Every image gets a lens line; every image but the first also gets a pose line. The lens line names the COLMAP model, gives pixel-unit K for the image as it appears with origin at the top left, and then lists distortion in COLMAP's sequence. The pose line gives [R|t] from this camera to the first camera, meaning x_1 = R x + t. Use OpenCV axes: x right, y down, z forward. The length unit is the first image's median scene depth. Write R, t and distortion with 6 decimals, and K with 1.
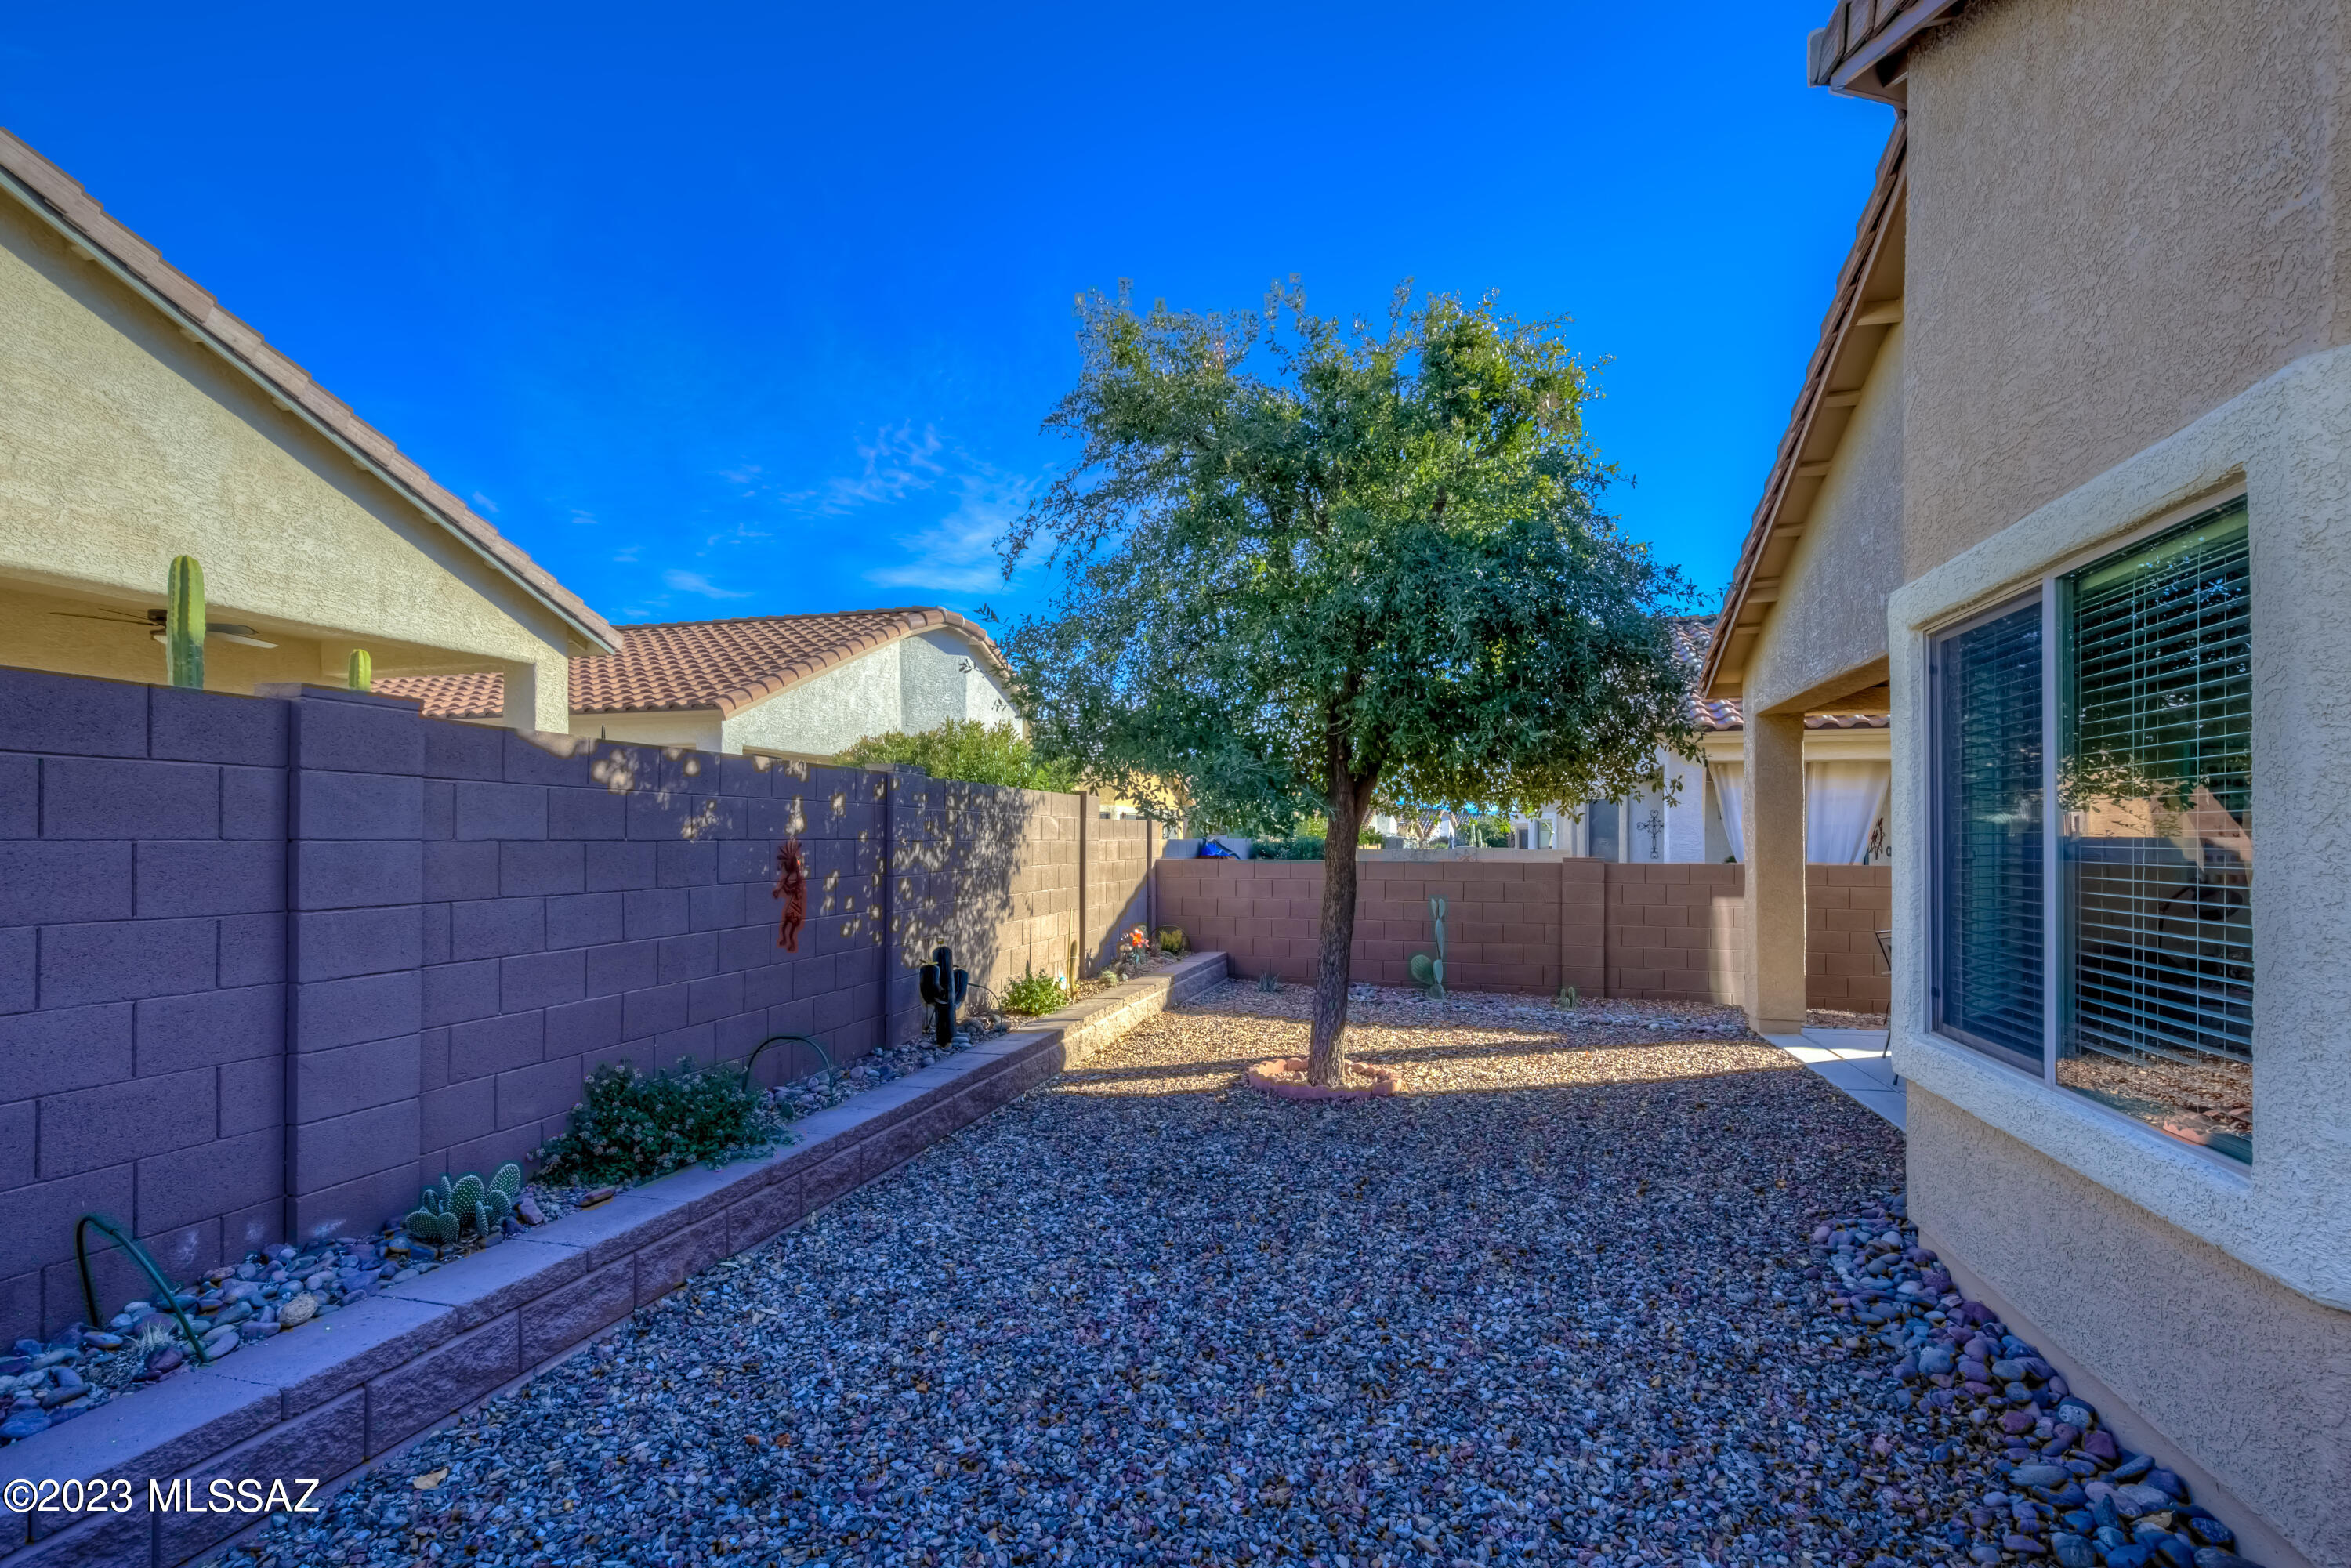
lens RADIAL K [[1048.5, 0, 1175.5], [0, 1048.5, 784.0], [0, 0, 1]] dist [0.001445, 0.000085]
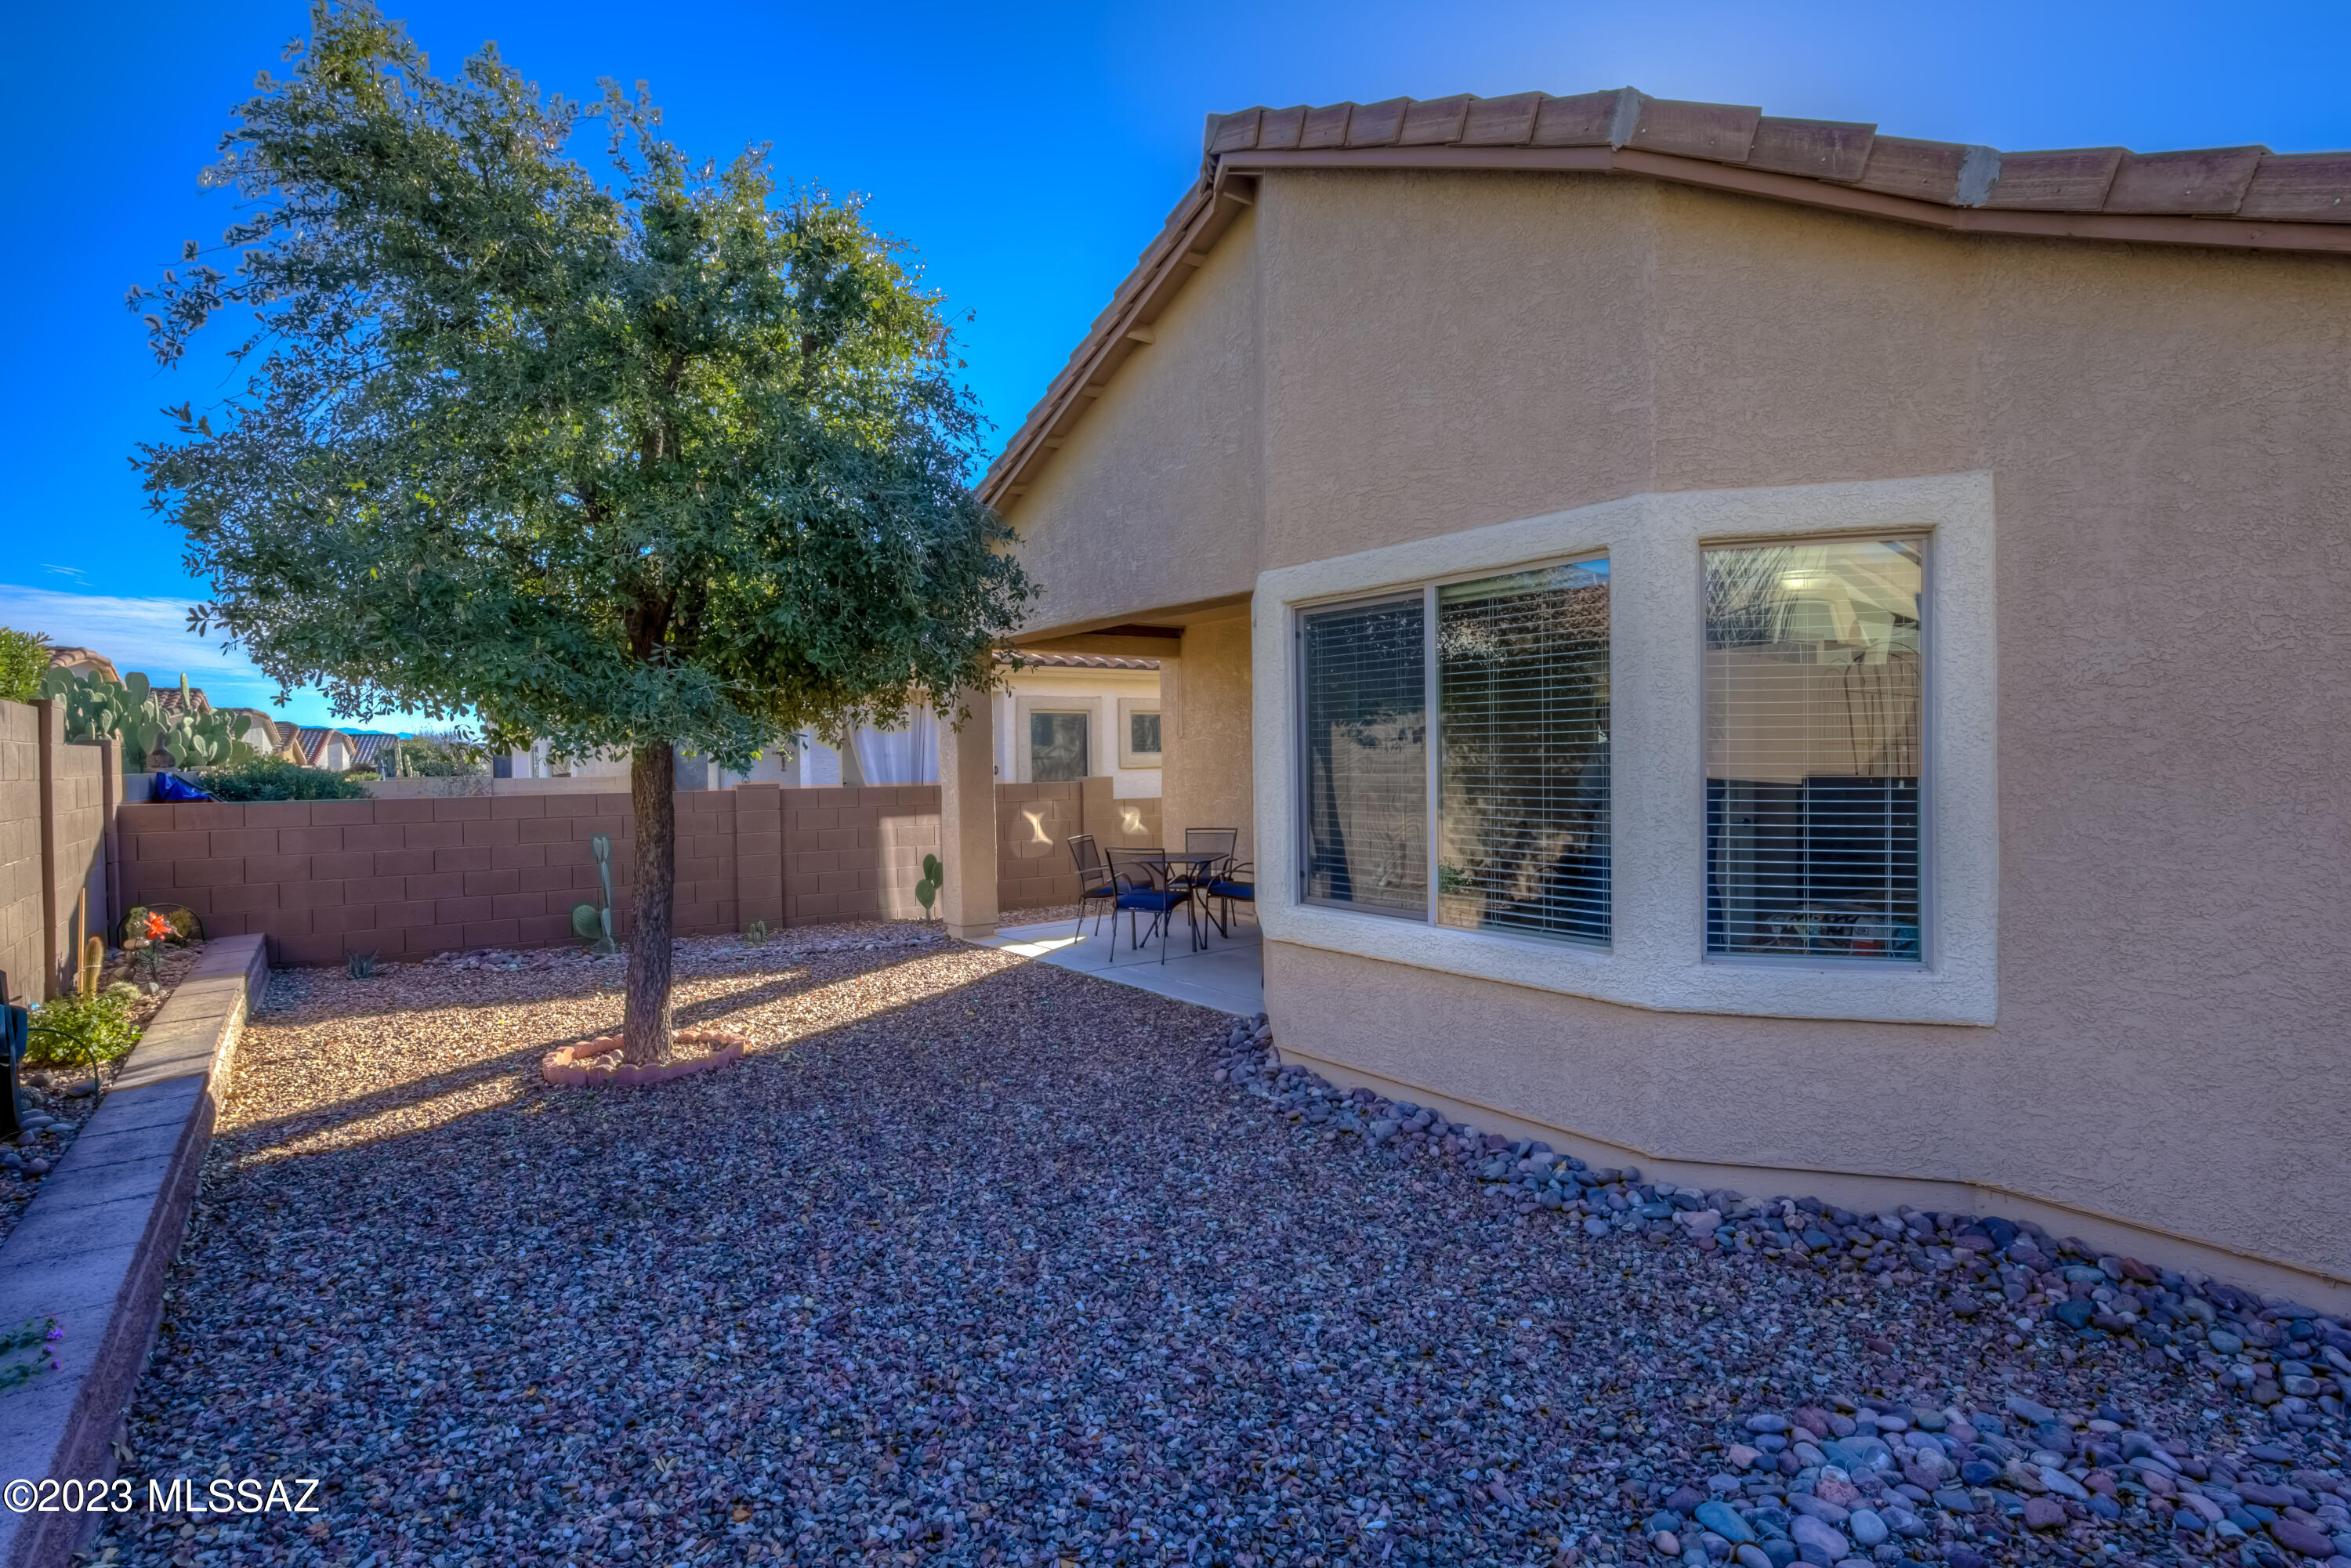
lens RADIAL K [[1120.3, 0, 1176.5], [0, 1120.3, 711.9], [0, 0, 1]] dist [0.002414, 0.000249]
pose [[0.646920, 0.020233, 0.762289, -0.280947], [-0.025153, 0.999670, -0.005187, 0.000658], [-0.762143, -0.015818, 0.647216, 0.109423]]
